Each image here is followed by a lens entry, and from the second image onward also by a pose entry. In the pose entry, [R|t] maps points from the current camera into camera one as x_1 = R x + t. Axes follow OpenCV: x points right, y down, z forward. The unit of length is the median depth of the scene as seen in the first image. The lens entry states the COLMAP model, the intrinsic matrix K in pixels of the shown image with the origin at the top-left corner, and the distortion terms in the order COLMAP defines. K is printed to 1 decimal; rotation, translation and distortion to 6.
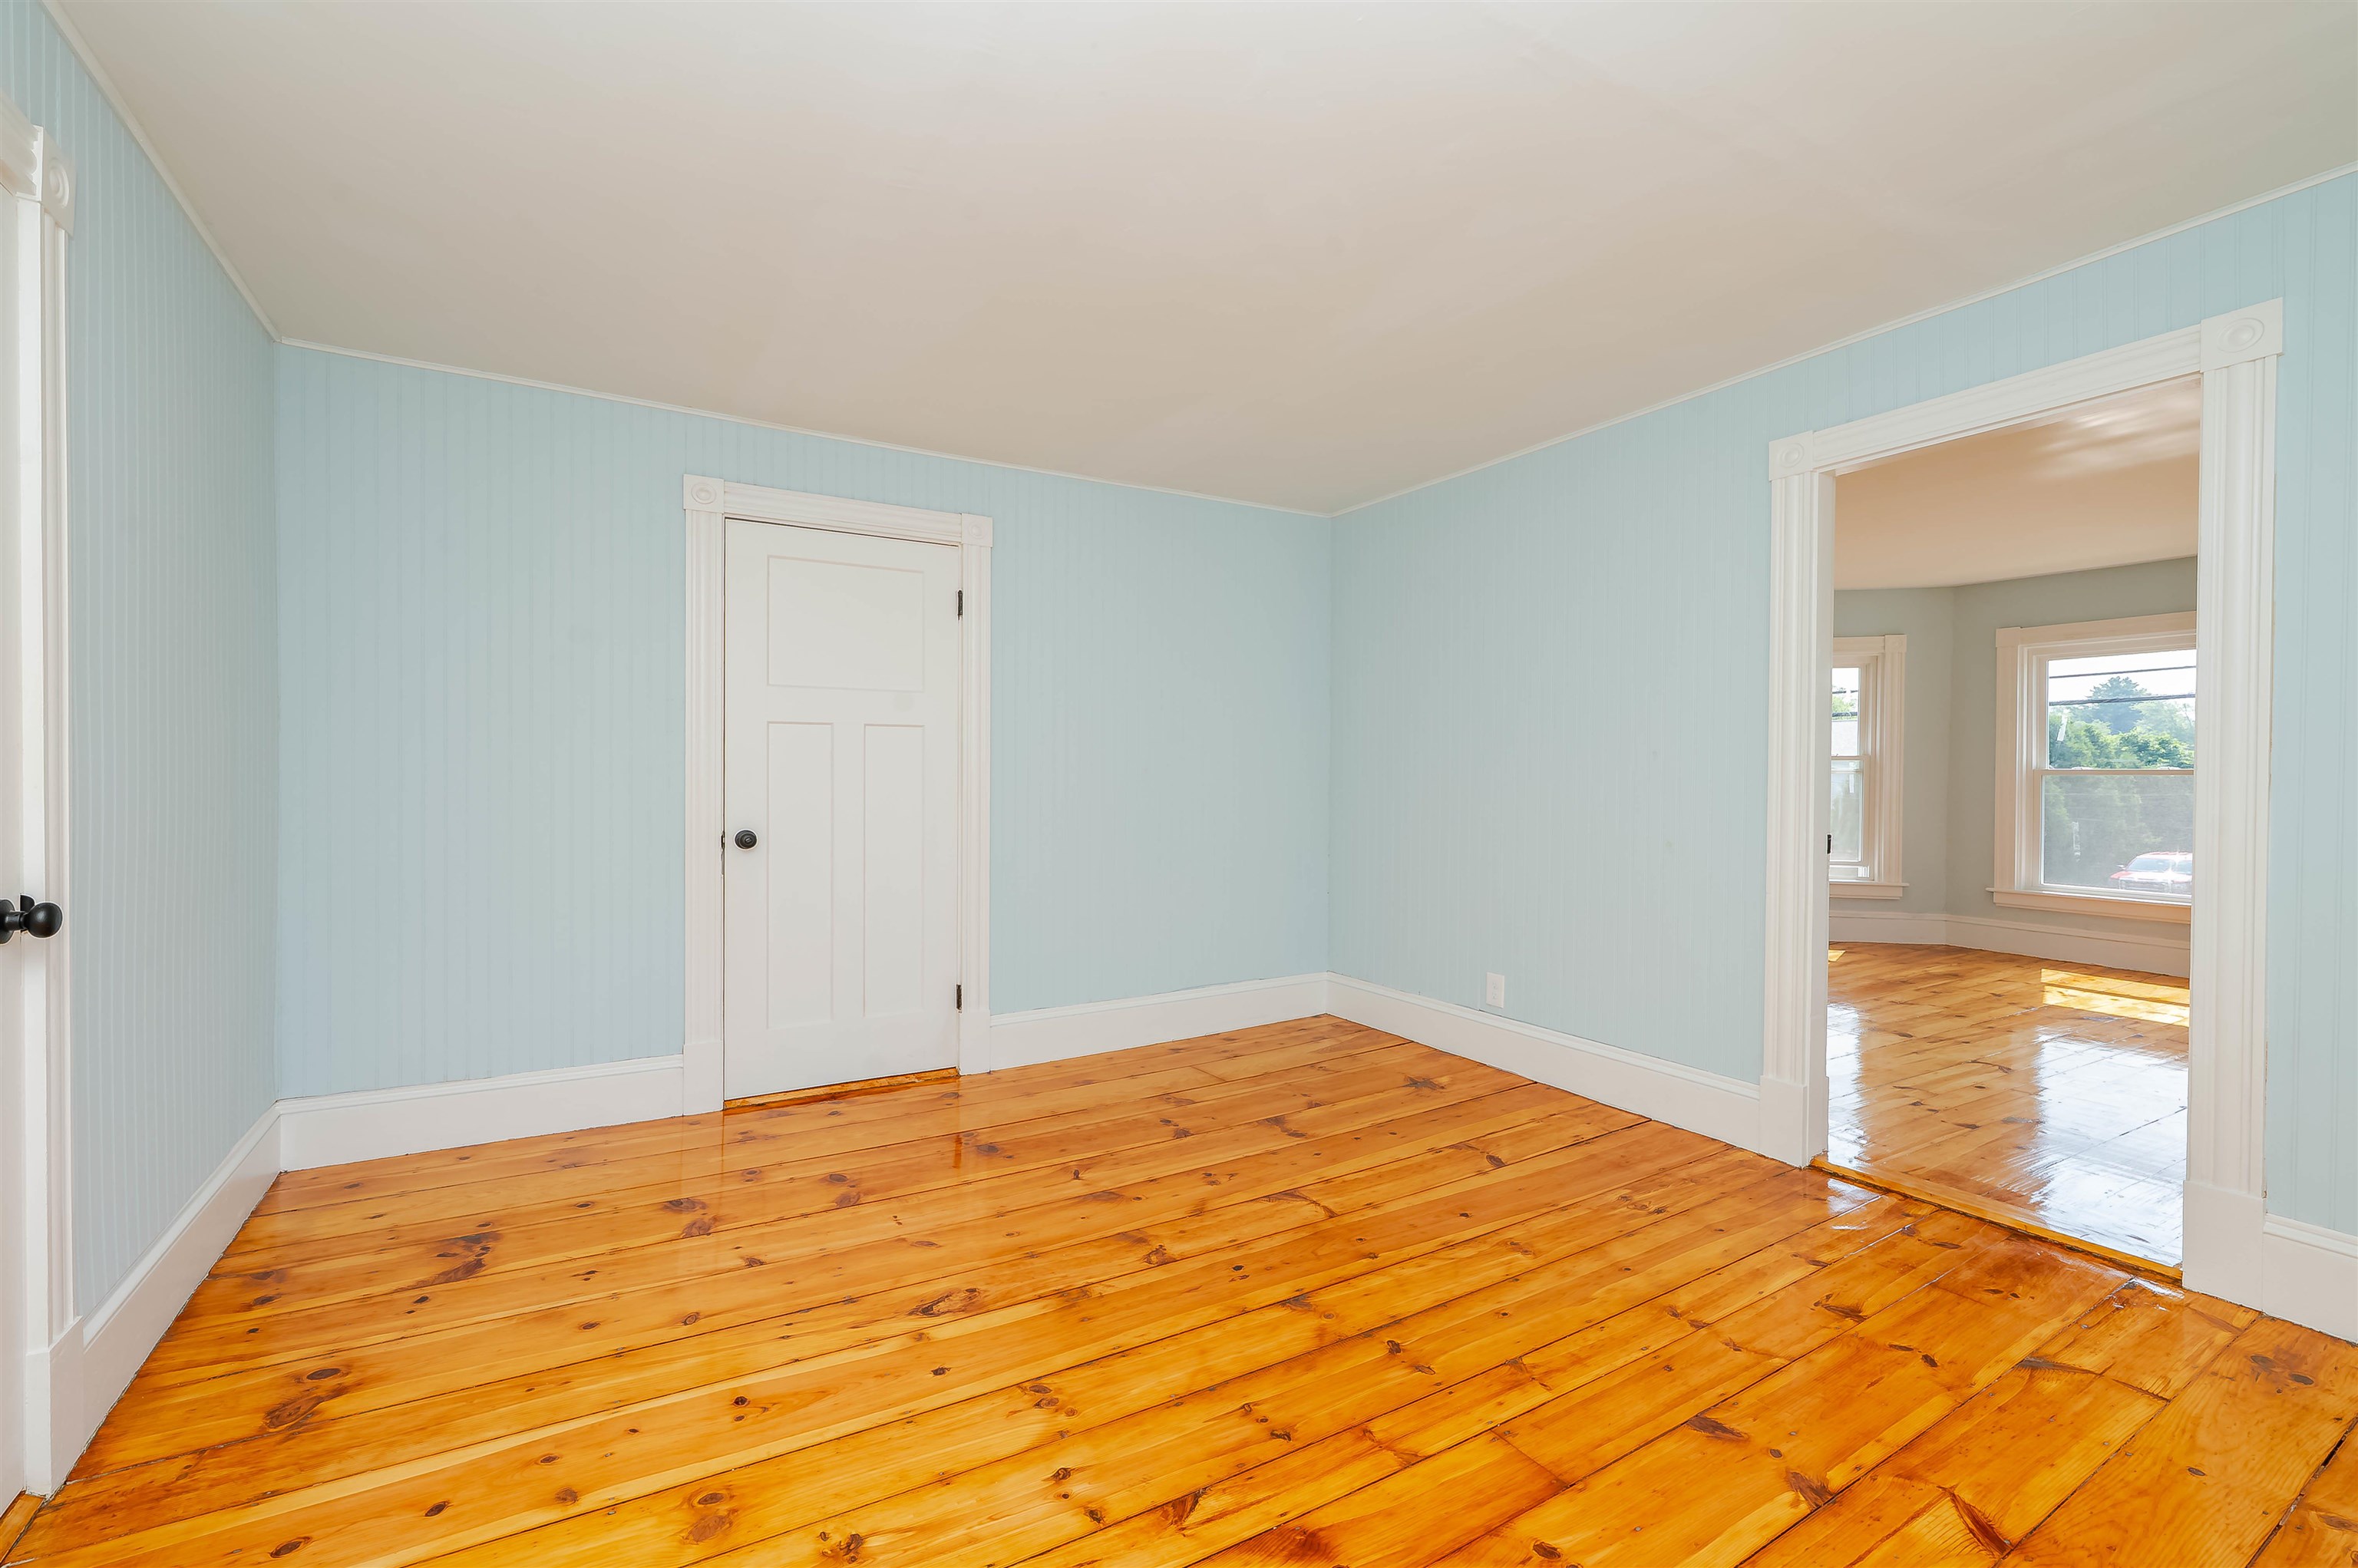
lens RADIAL K [[925.1, 0, 1174.9], [0, 925.1, 768.7], [0, 0, 1]] dist [-0.000992, 0.000035]
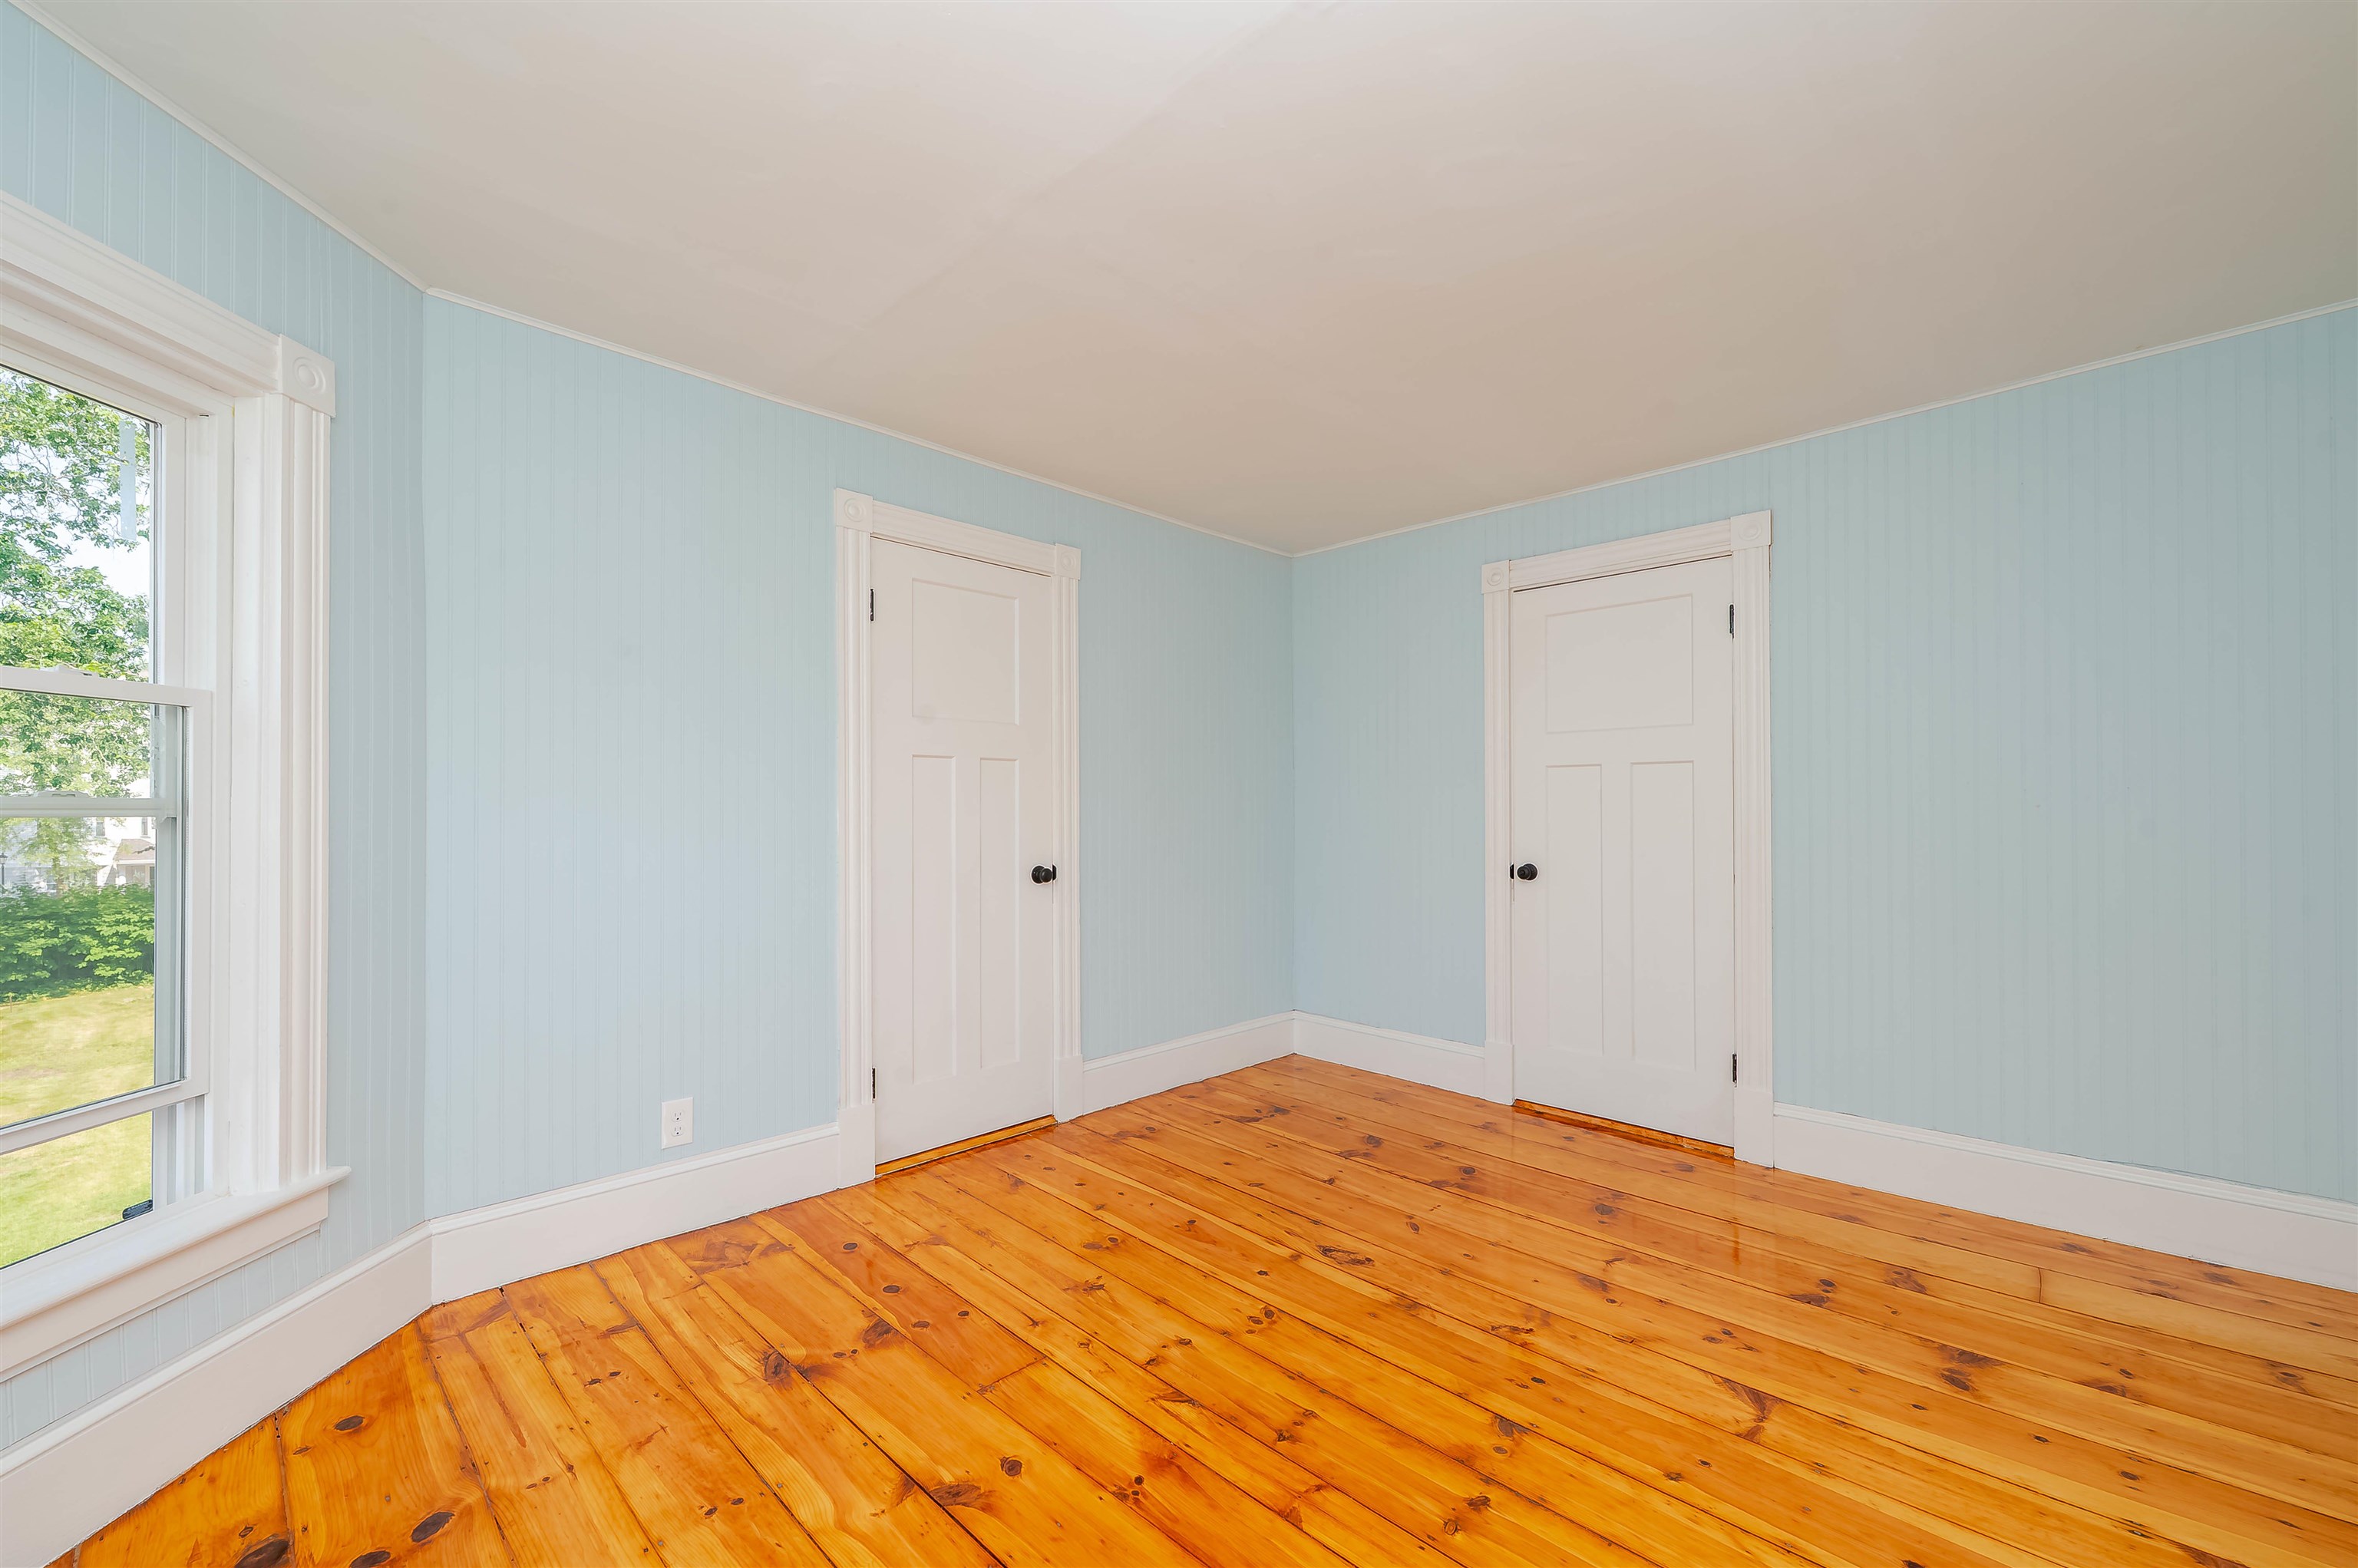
lens RADIAL K [[958.4, 0, 1197.6], [0, 958.4, 794.3], [0, 0, 1]] dist [0.000861, 0.000320]
pose [[0.294377, -0.021023, -0.955458, 0.653365], [0.006513, 0.999779, -0.019991, 0.003212], [0.955667, -0.000338, 0.294449, 0.329570]]
